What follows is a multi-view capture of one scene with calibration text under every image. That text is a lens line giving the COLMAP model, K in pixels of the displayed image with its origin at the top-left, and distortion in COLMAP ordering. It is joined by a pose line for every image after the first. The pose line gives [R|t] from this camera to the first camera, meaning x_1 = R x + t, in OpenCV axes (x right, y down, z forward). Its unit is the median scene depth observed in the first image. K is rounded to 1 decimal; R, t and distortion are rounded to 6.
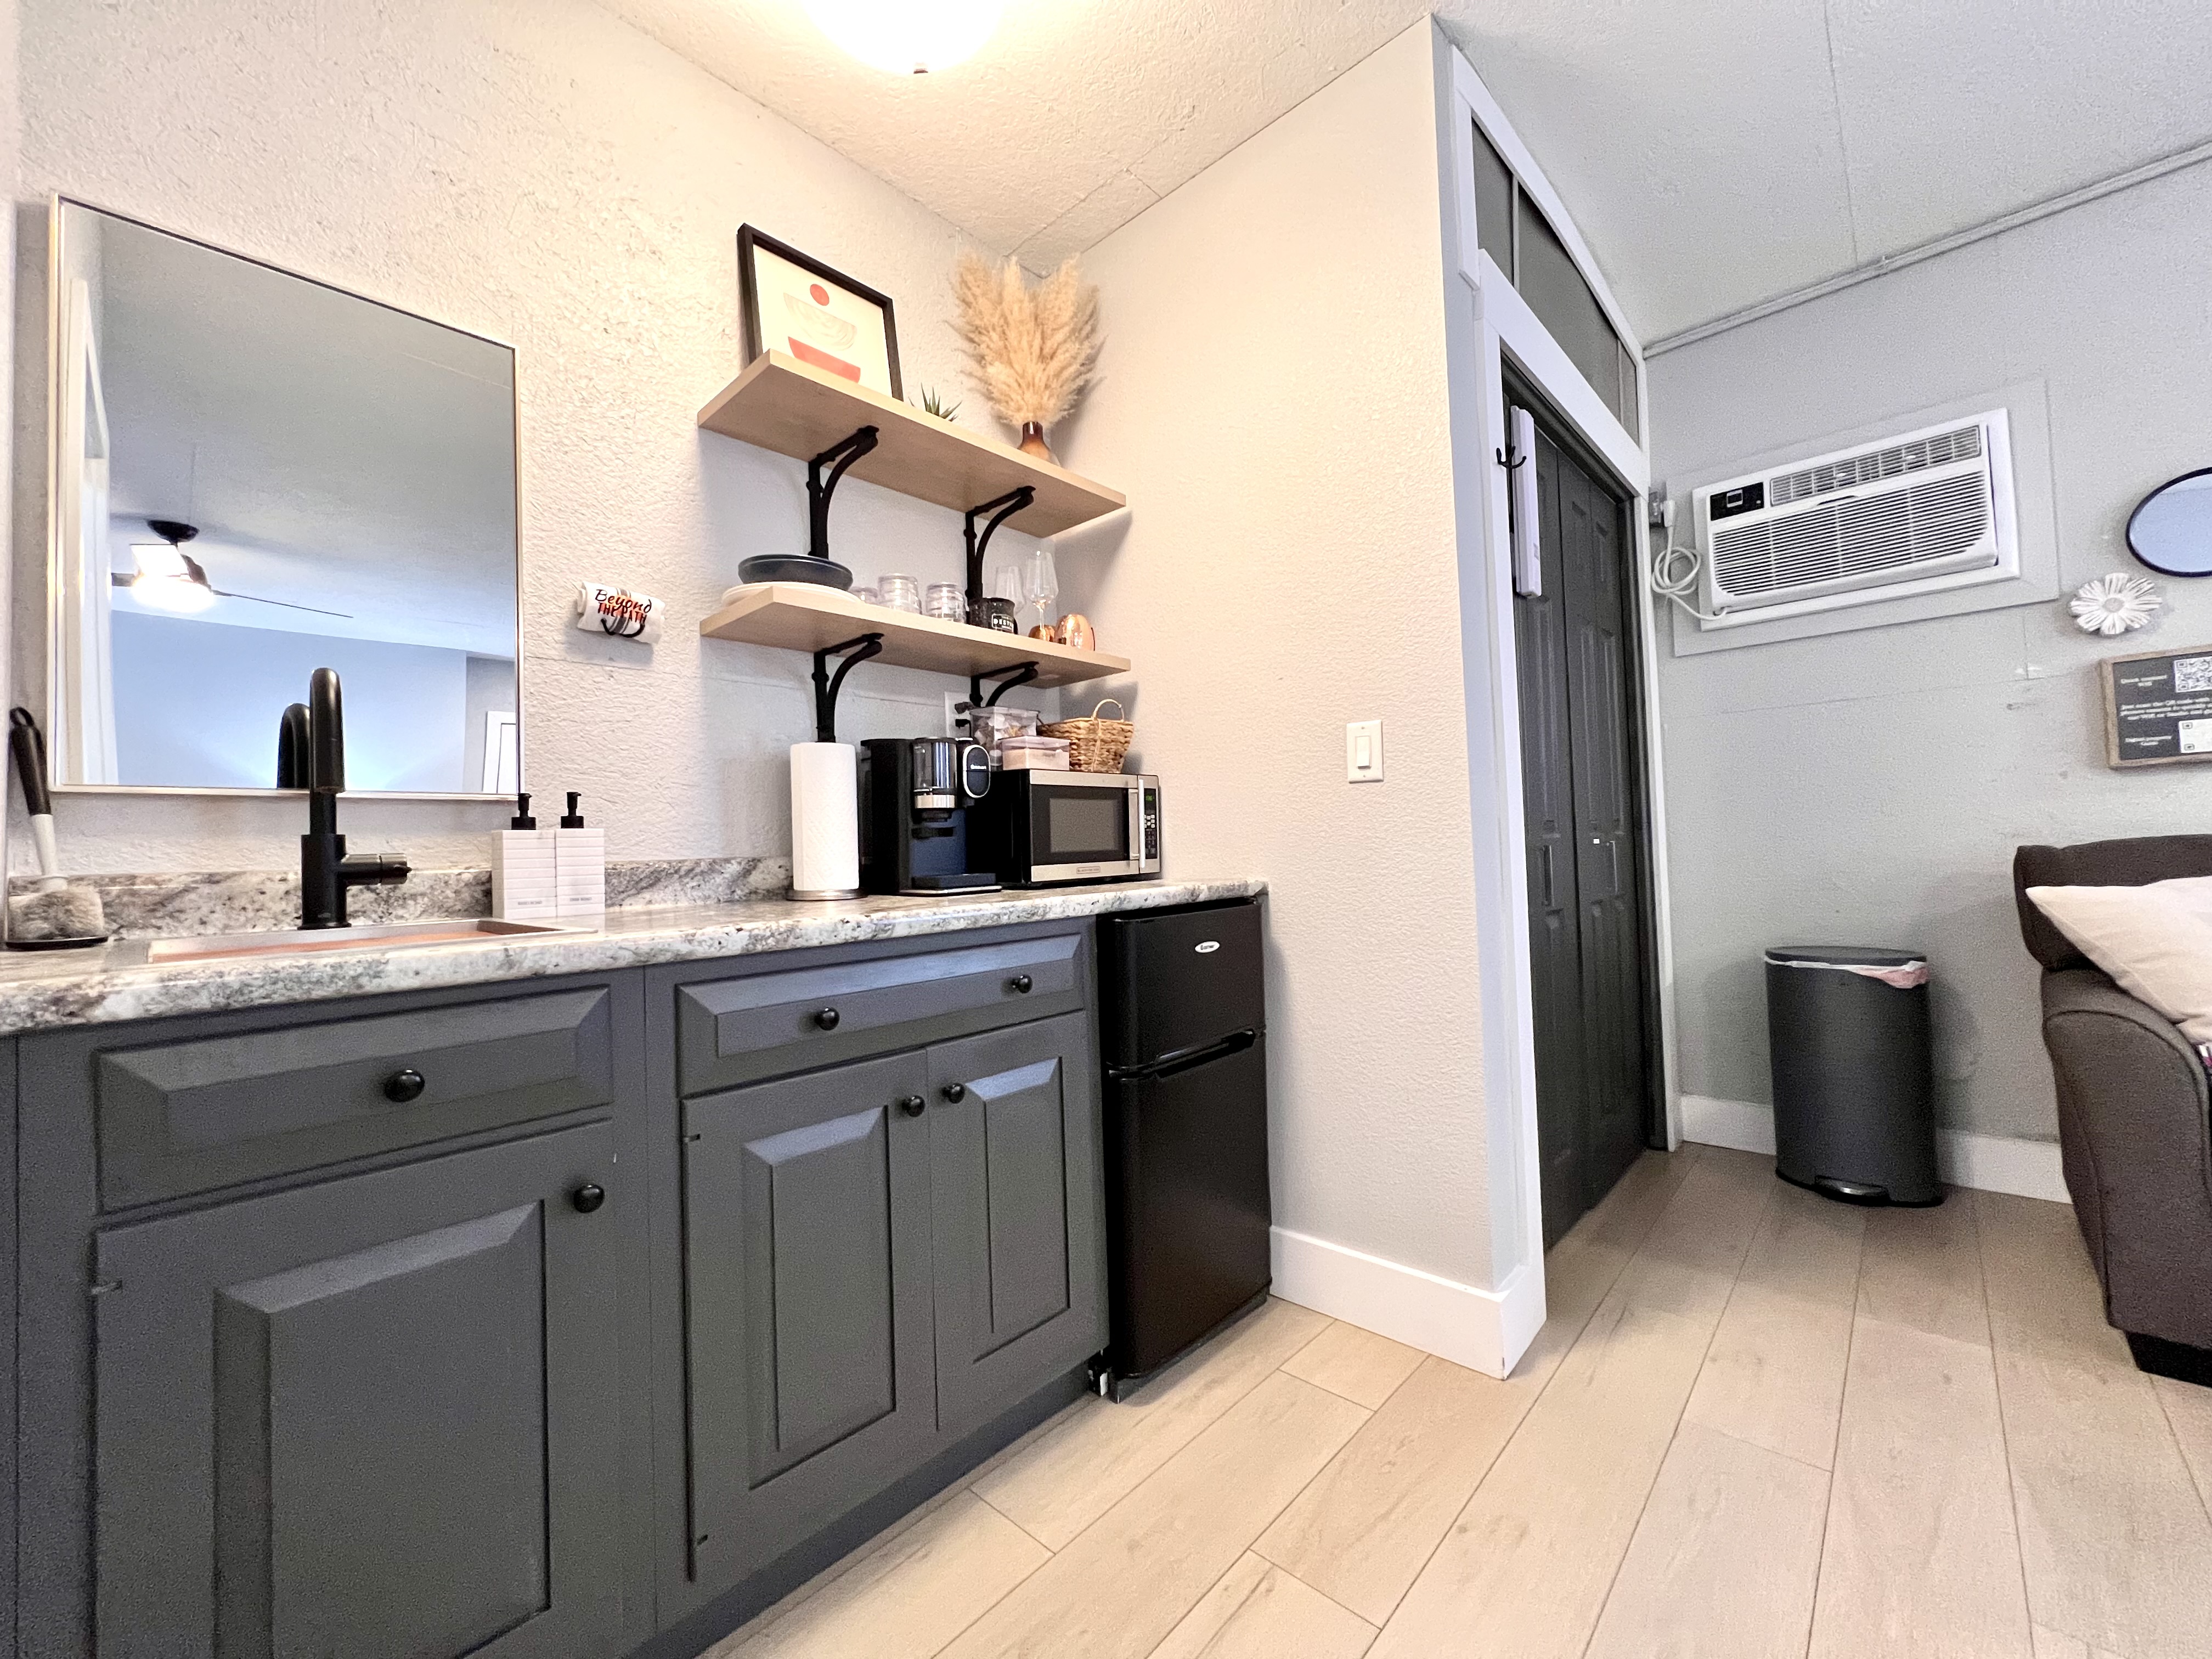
lens RADIAL K [[879.4, 0, 1106.0], [0, 879.4, 829.5], [0, 0, 1]] dist [0.001301, 0.000197]
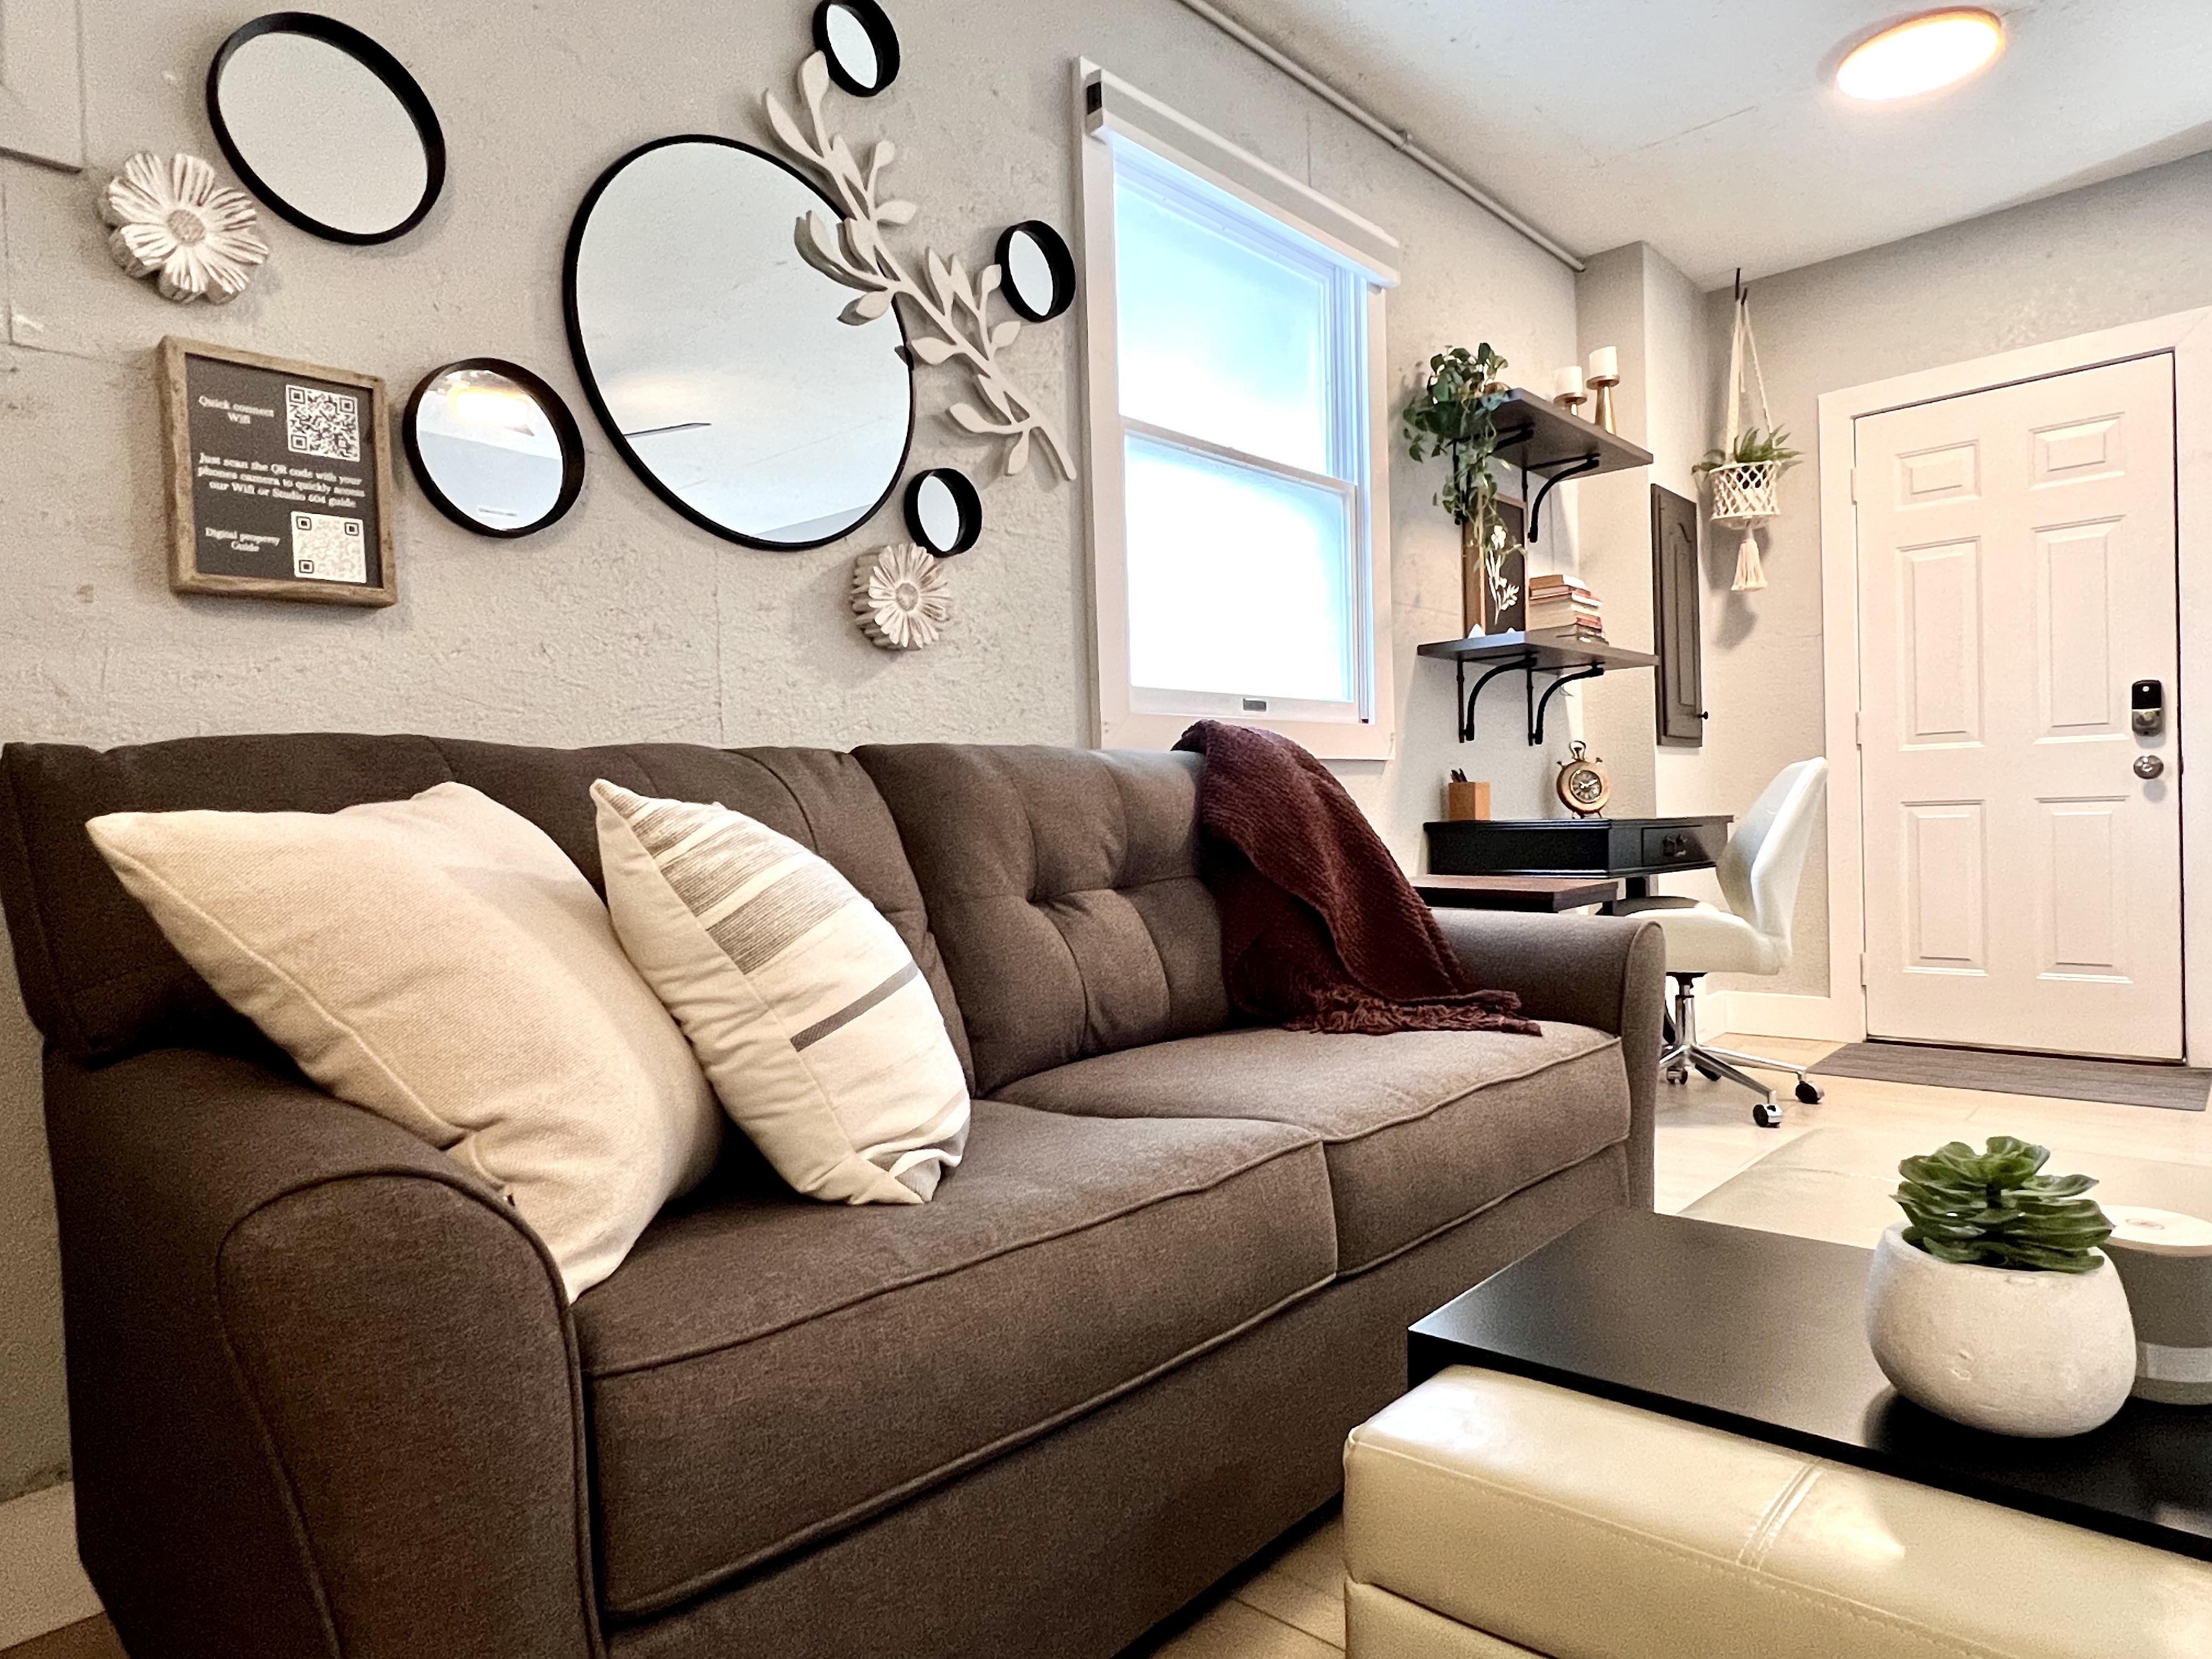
lens RADIAL K [[1367.6, 0, 1189.8], [0, 1367.6, 832.4], [0, 0, 1]] dist [-0.004765, -0.001671]
pose [[-0.010378, 0.016691, 0.999807, 0.457827], [0.007308, 0.999835, -0.016616, 0.069789], [-0.999919, 0.007134, -0.010498, 0.507669]]
